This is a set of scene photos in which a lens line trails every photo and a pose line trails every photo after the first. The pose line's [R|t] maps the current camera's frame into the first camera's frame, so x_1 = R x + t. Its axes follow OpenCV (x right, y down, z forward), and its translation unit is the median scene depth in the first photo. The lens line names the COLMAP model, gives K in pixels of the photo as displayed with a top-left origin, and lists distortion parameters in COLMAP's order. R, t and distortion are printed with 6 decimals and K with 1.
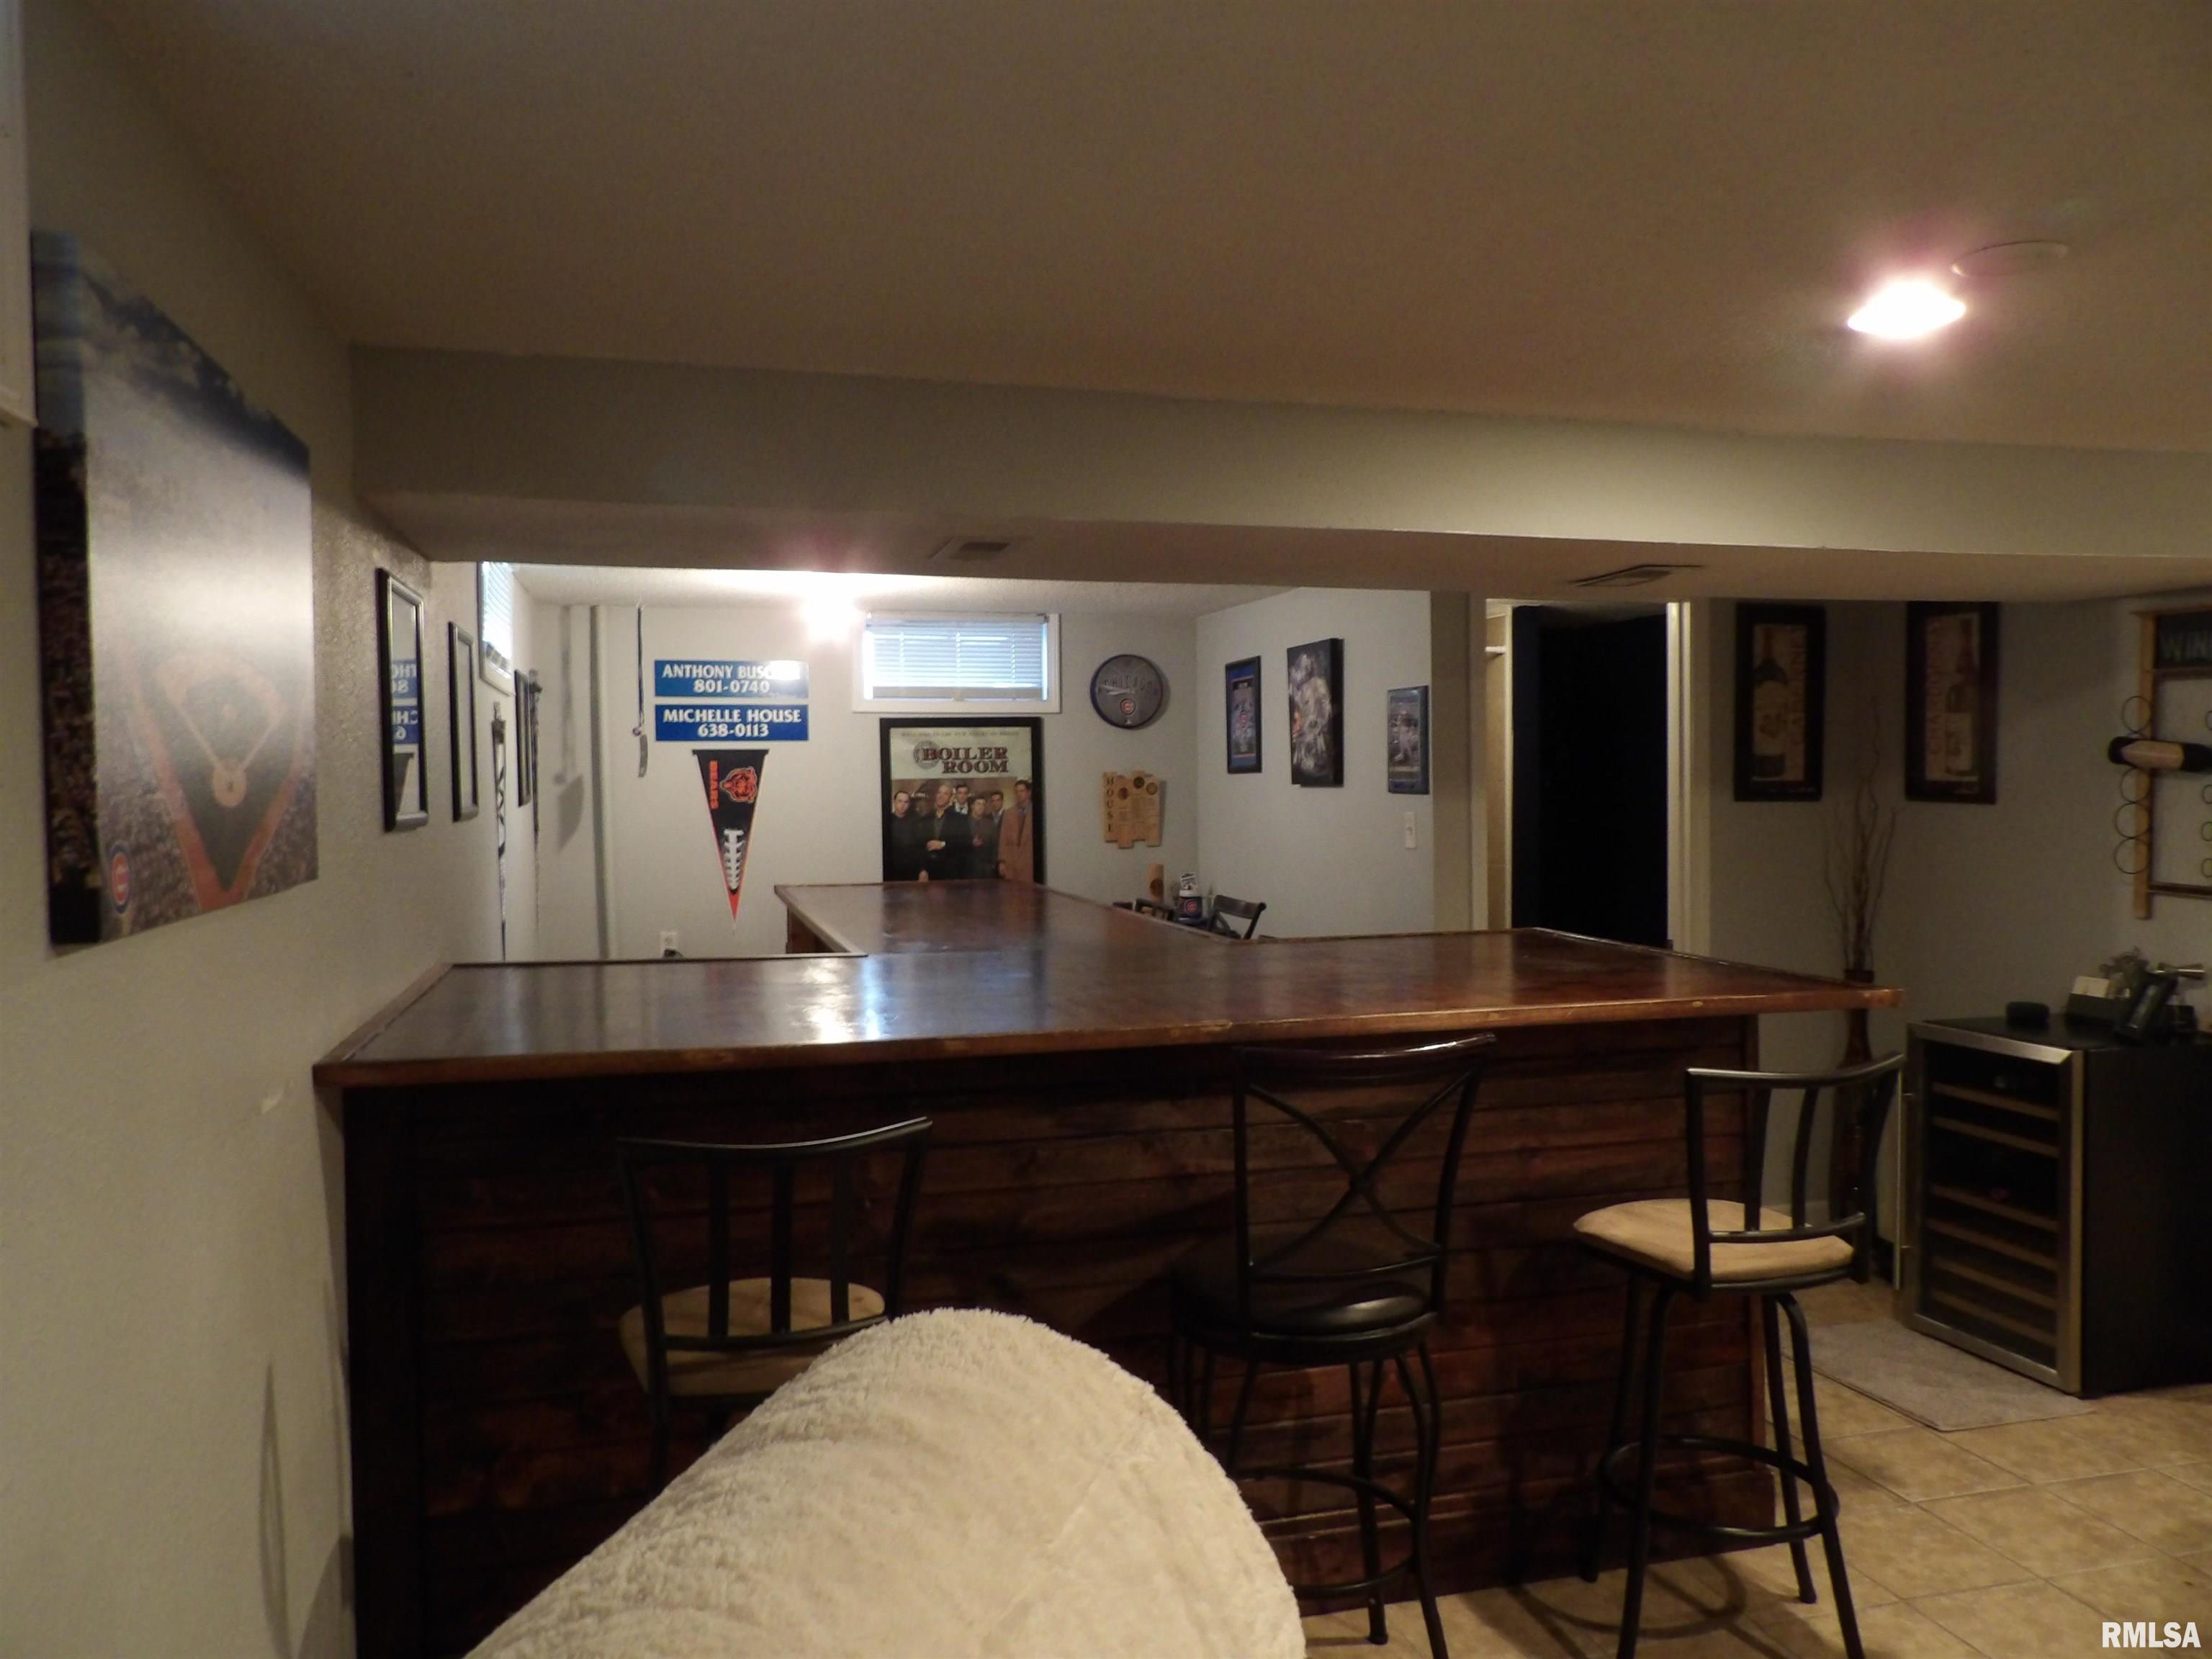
lens RADIAL K [[1570.1, 0, 1093.8], [0, 1570.1, 819.1], [0, 0, 1]] dist [-0.021930, 0.026971]
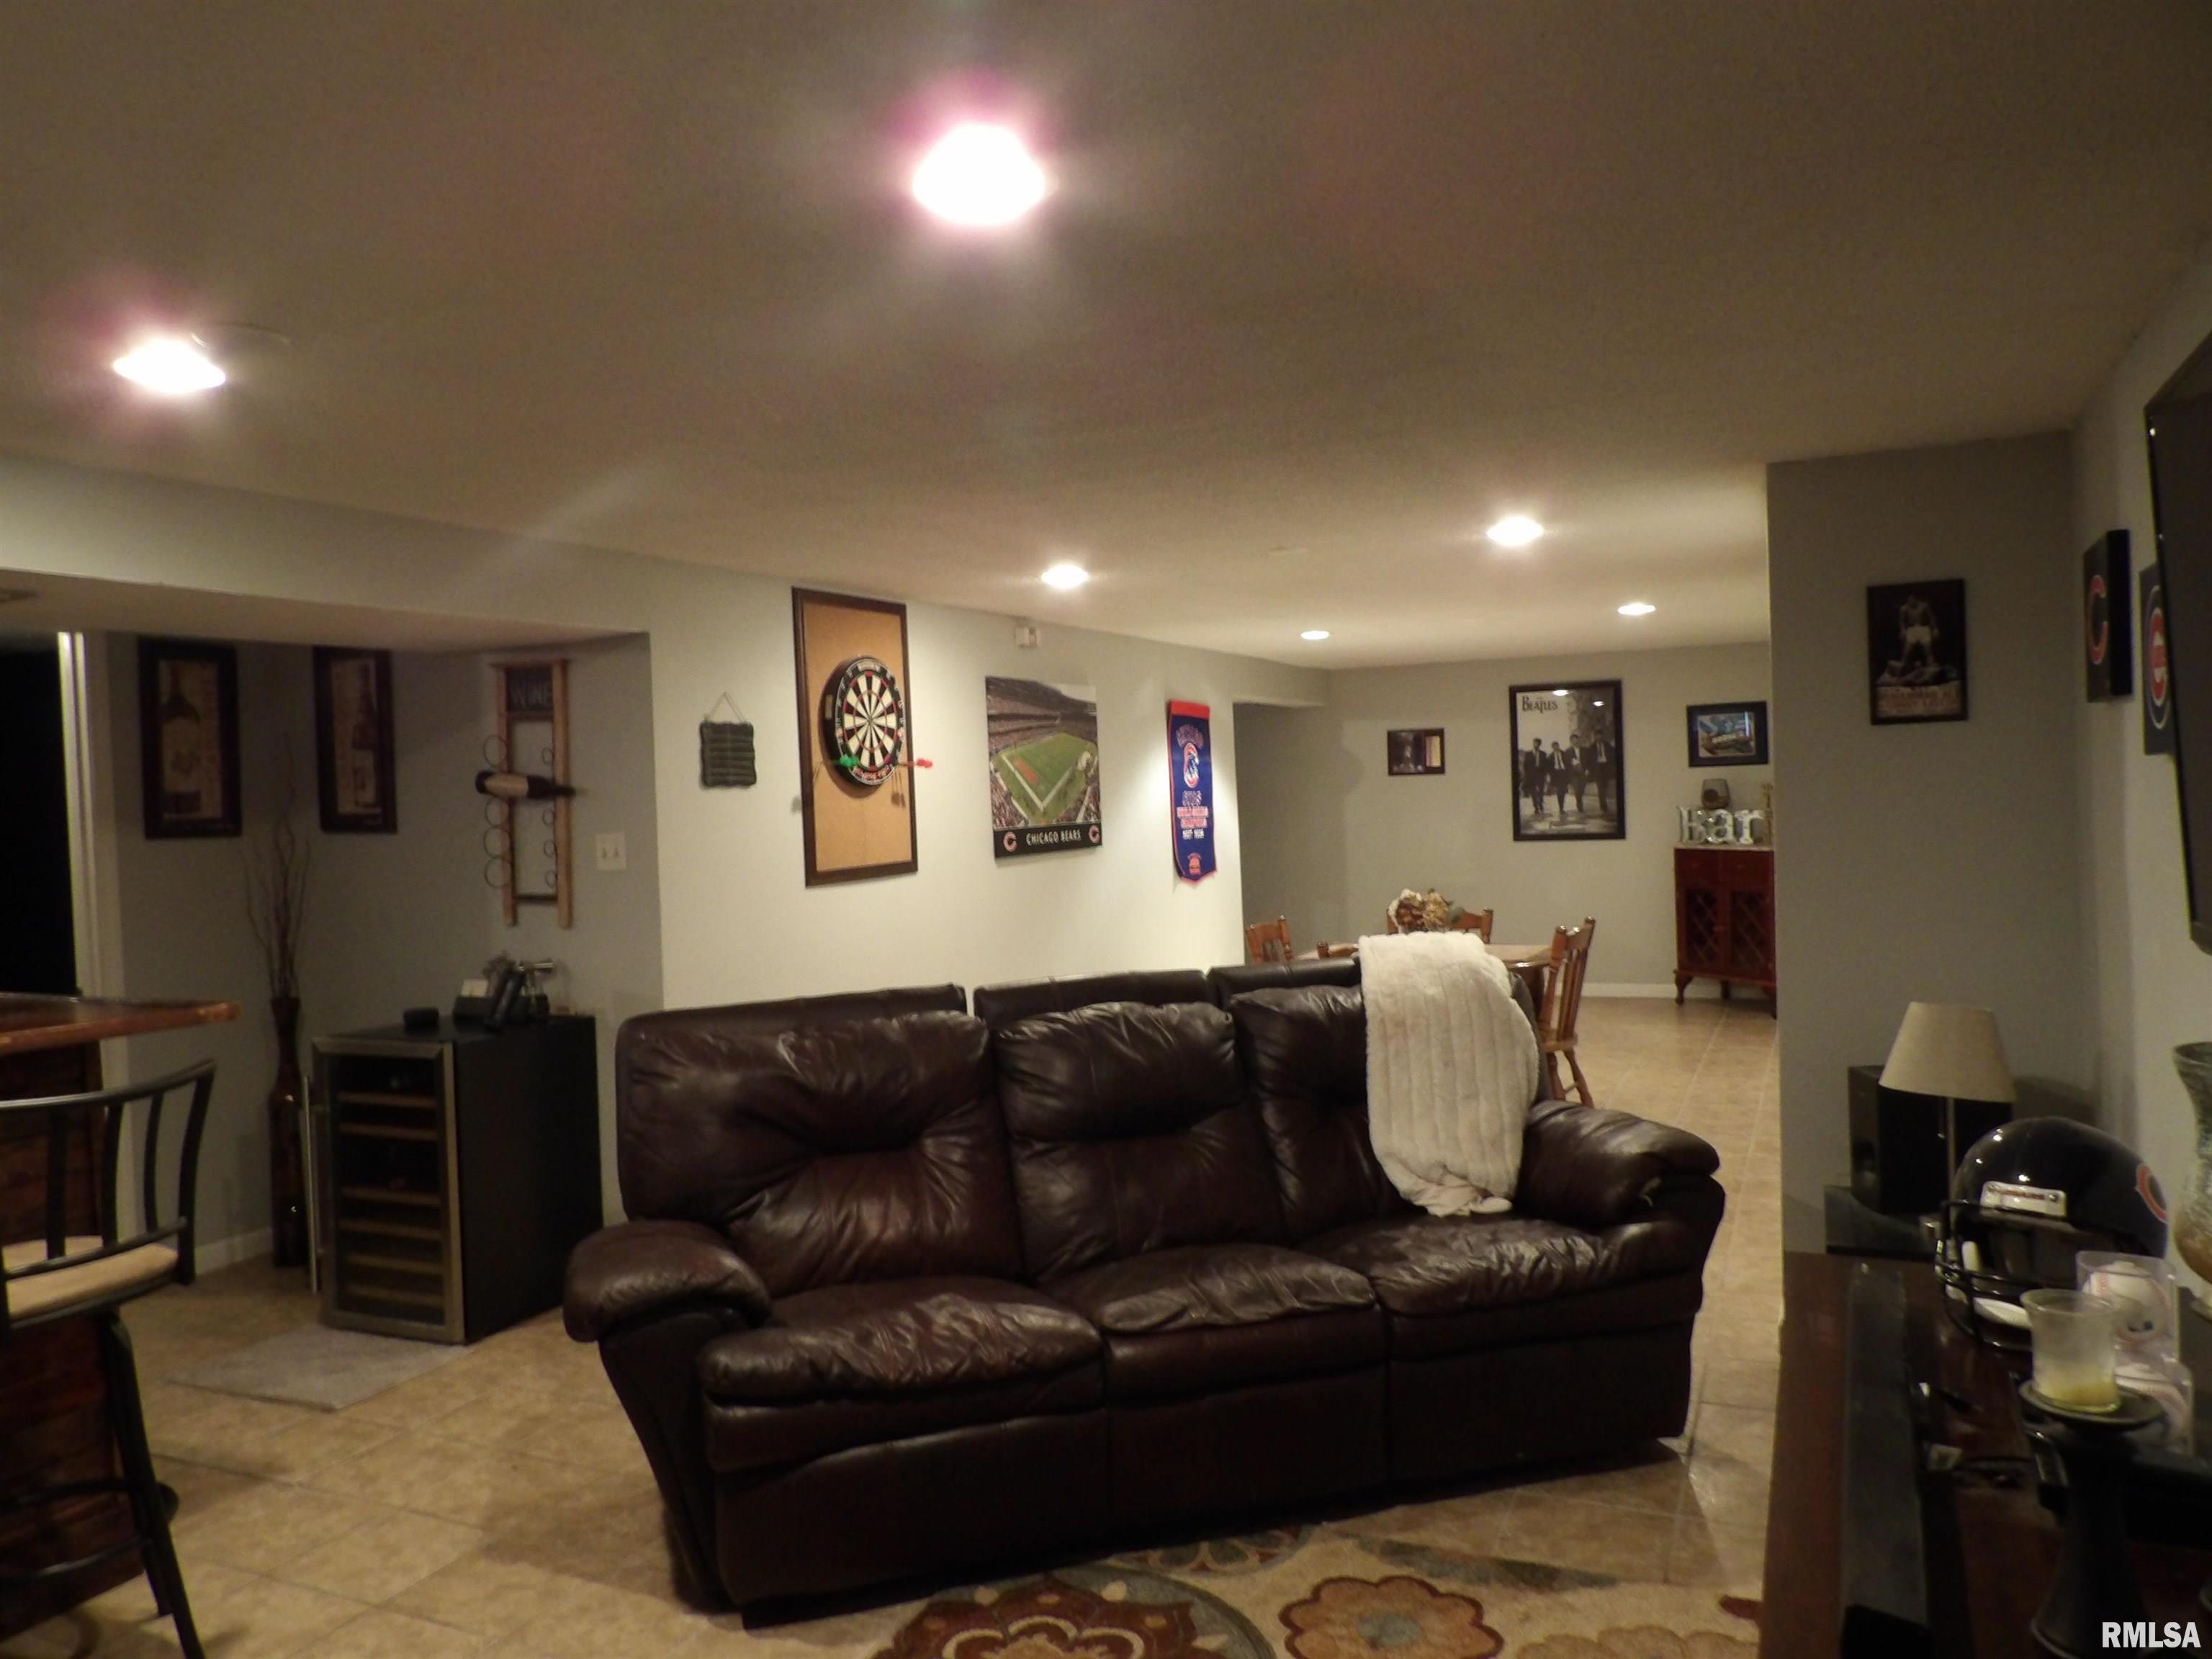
lens RADIAL K [[1570.1, 0, 1109.9], [0, 1570.1, 830.3], [0, 0, 1]] dist [-0.021930, 0.026971]
pose [[0.649041, -0.030576, 0.760138, 0.074203], [0.048875, 0.998804, -0.001556, 0.017019], [-0.759182, 0.038162, 0.649759, -0.115574]]
